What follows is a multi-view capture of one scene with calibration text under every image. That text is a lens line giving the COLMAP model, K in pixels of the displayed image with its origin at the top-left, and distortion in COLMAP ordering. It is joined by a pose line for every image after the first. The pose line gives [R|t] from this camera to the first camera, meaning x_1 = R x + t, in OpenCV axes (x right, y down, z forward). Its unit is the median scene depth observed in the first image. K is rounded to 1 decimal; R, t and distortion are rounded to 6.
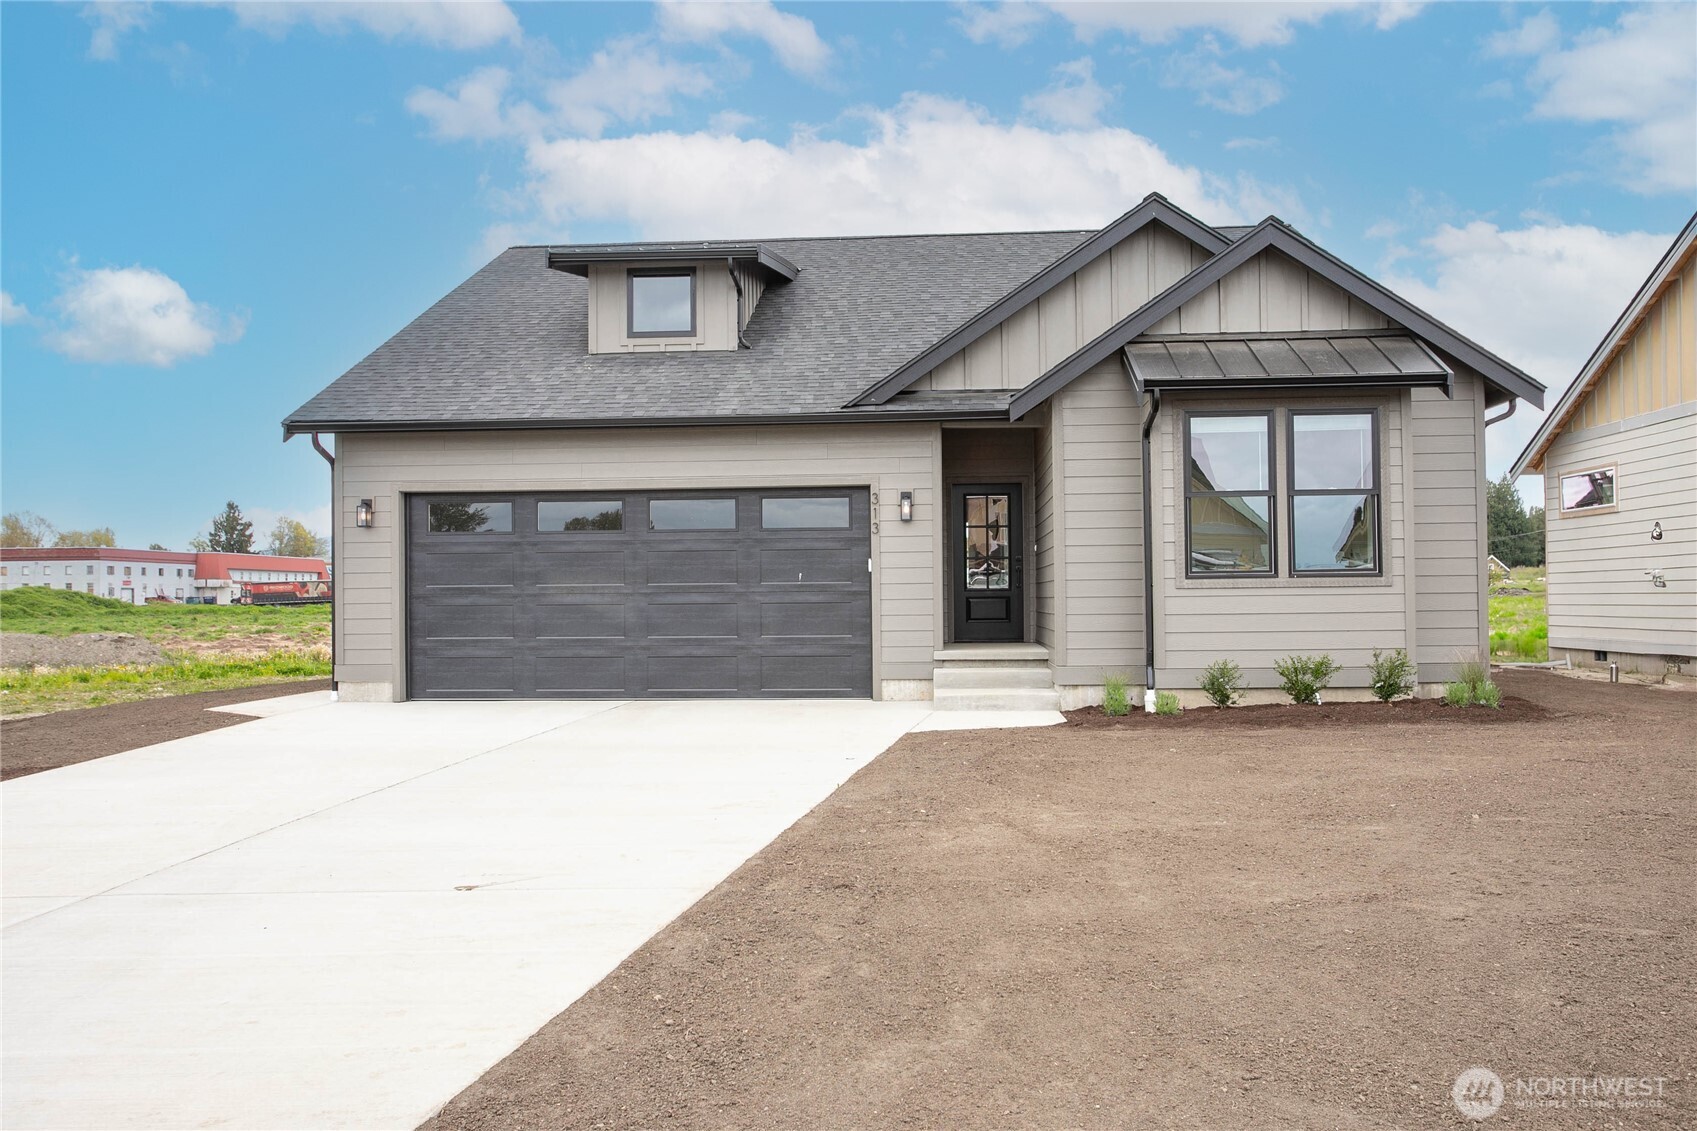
lens RADIAL K [[1378.6, 0, 860.0], [0, 1378.6, 572.2], [0, 0, 1]] dist [-0.001233, 0.036210]
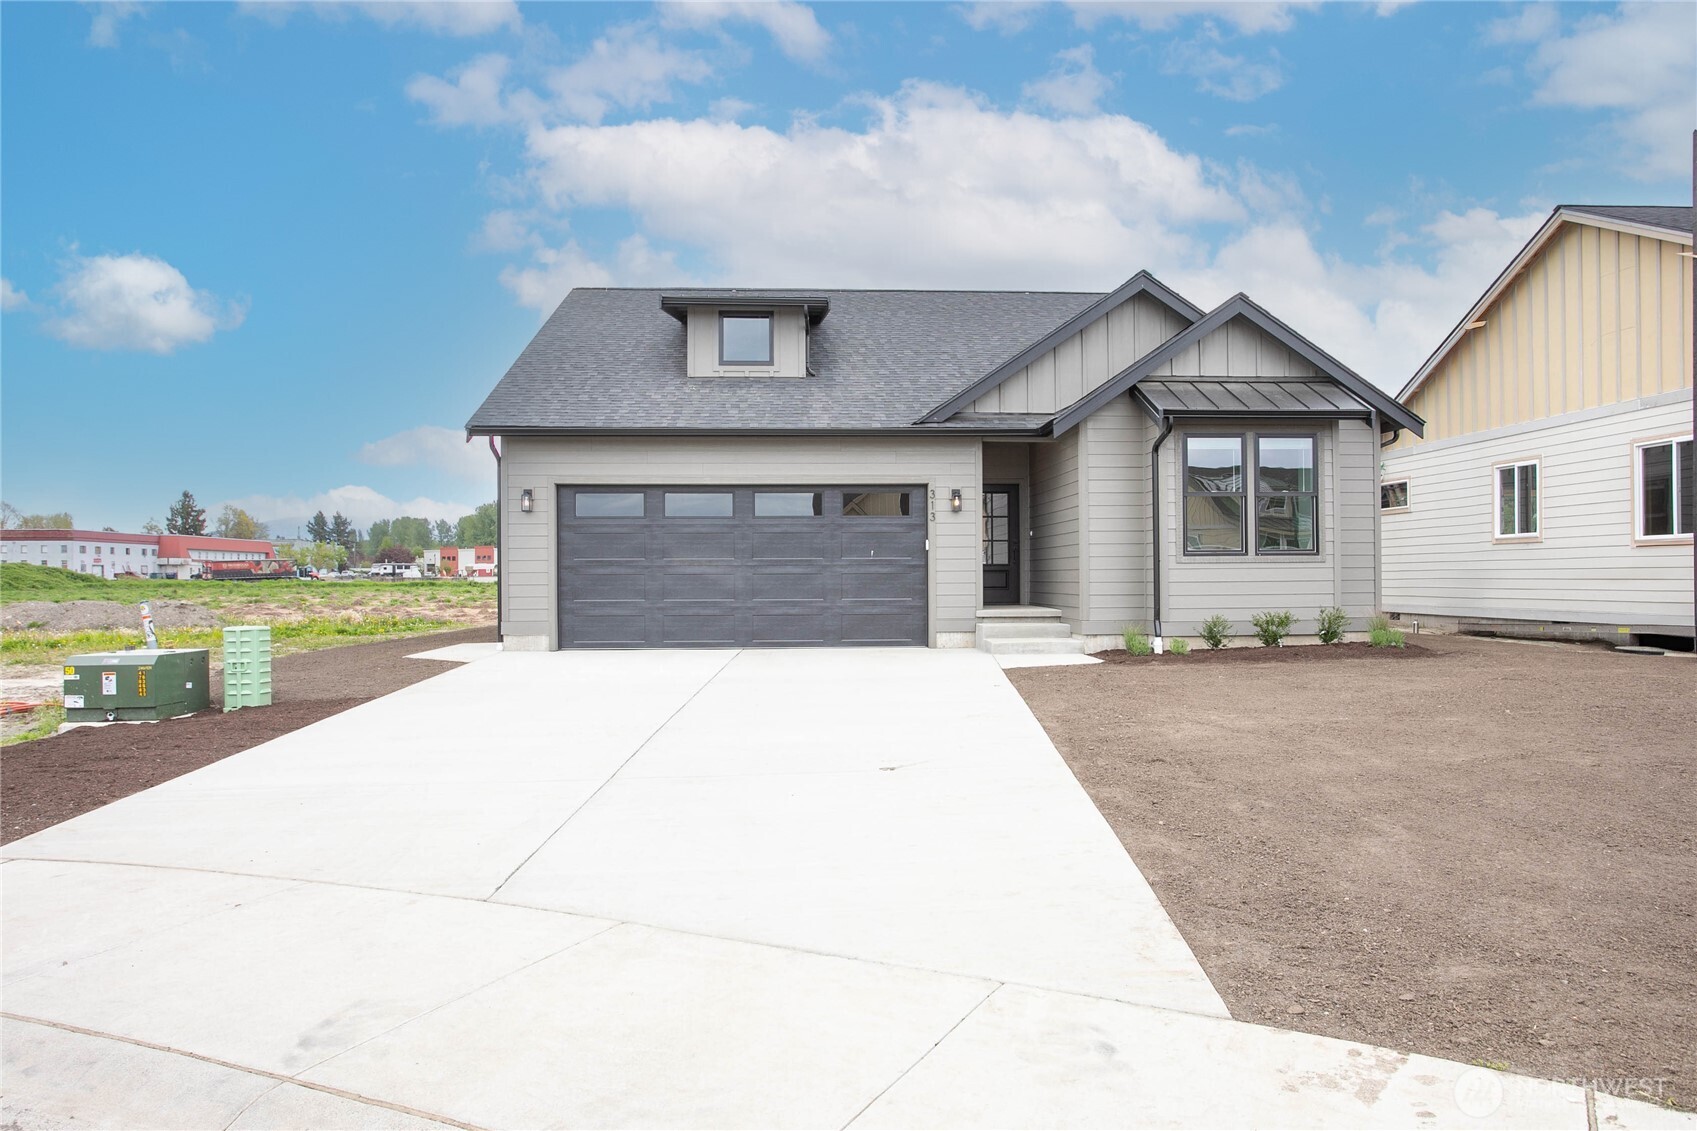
lens RADIAL K [[1113.0, 0, 876.6], [0, 1113.0, 571.8], [0, 0, 1]] dist [-0.022250, 0.016199]
pose [[0.990769, 0.004519, 0.135485, -0.181505], [-0.006441, 0.999885, 0.013749, 0.006082], [-0.135407, -0.014494, 0.990684, -0.041955]]
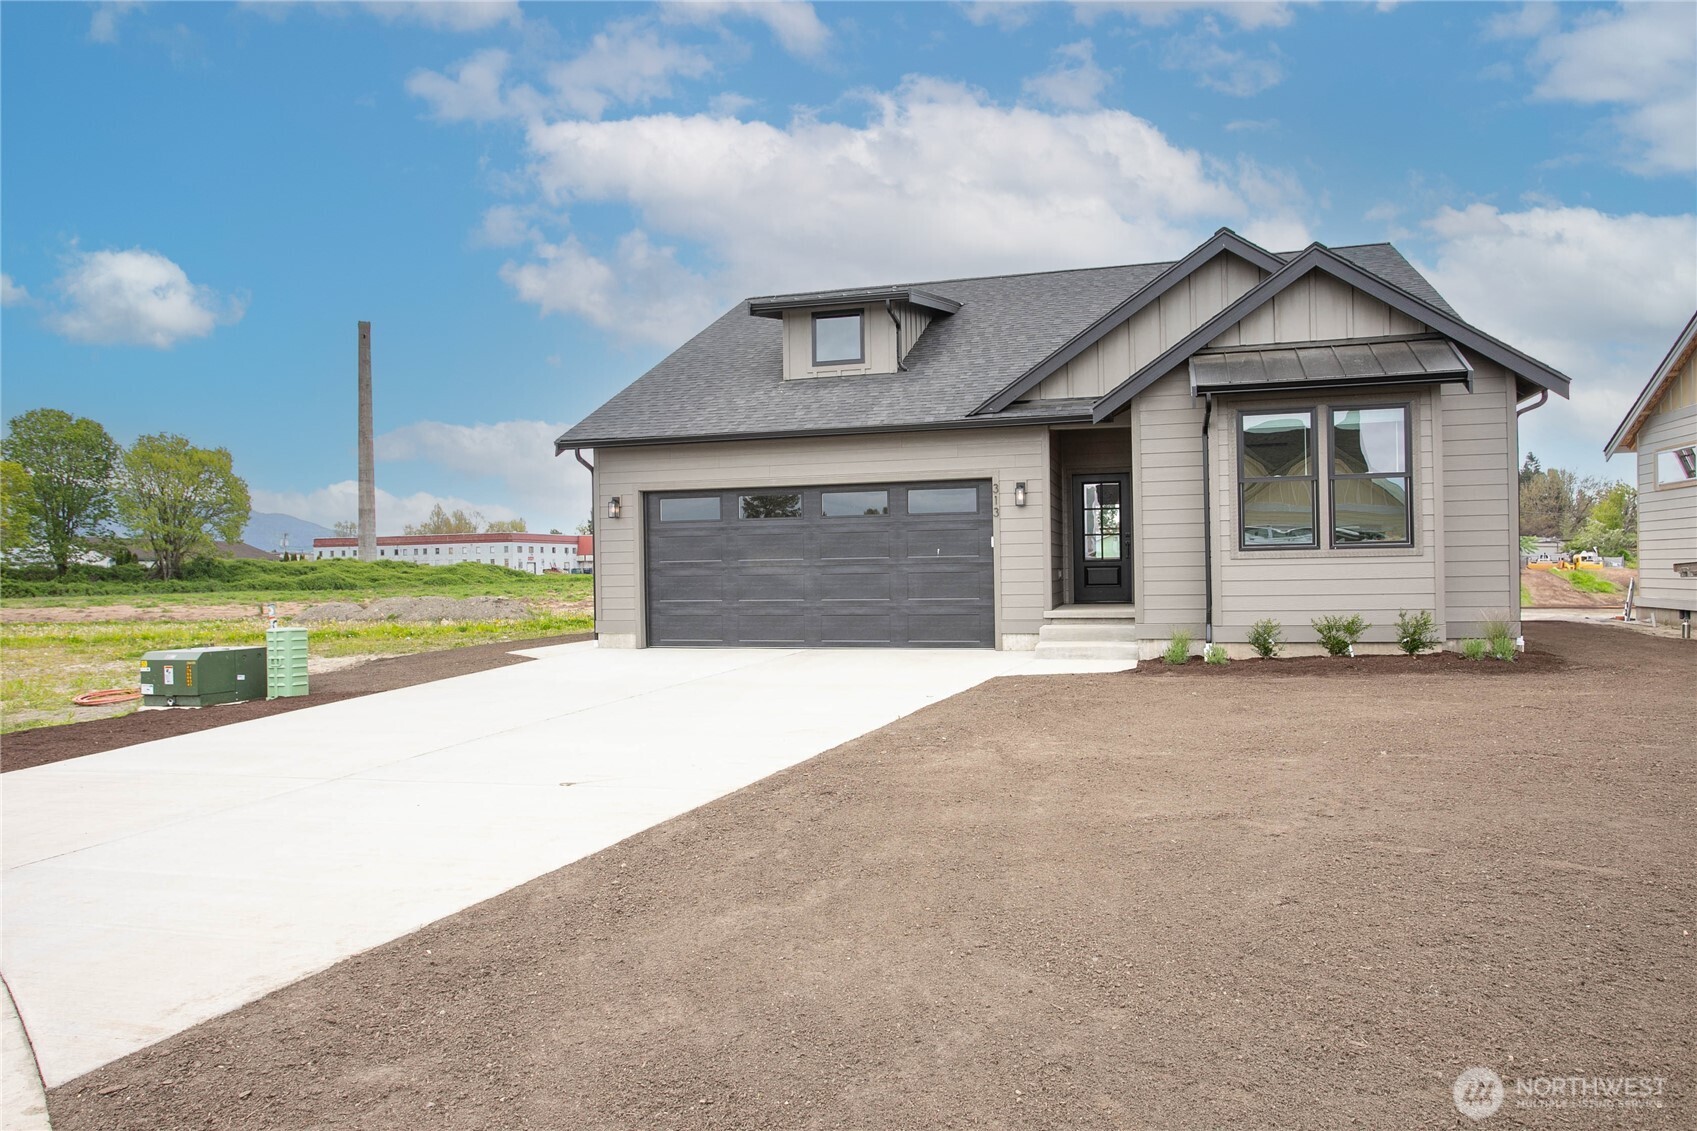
lens RADIAL K [[1113.0, 0, 858.0], [0, 1113.0, 565.2], [0, 0, 1]] dist [-0.022250, 0.016199]
pose [[0.978920, -0.007485, -0.204105, 0.092366], [0.011071, 0.999804, 0.016434, -0.002016], [0.203941, -0.018347, 0.978811, -0.009118]]
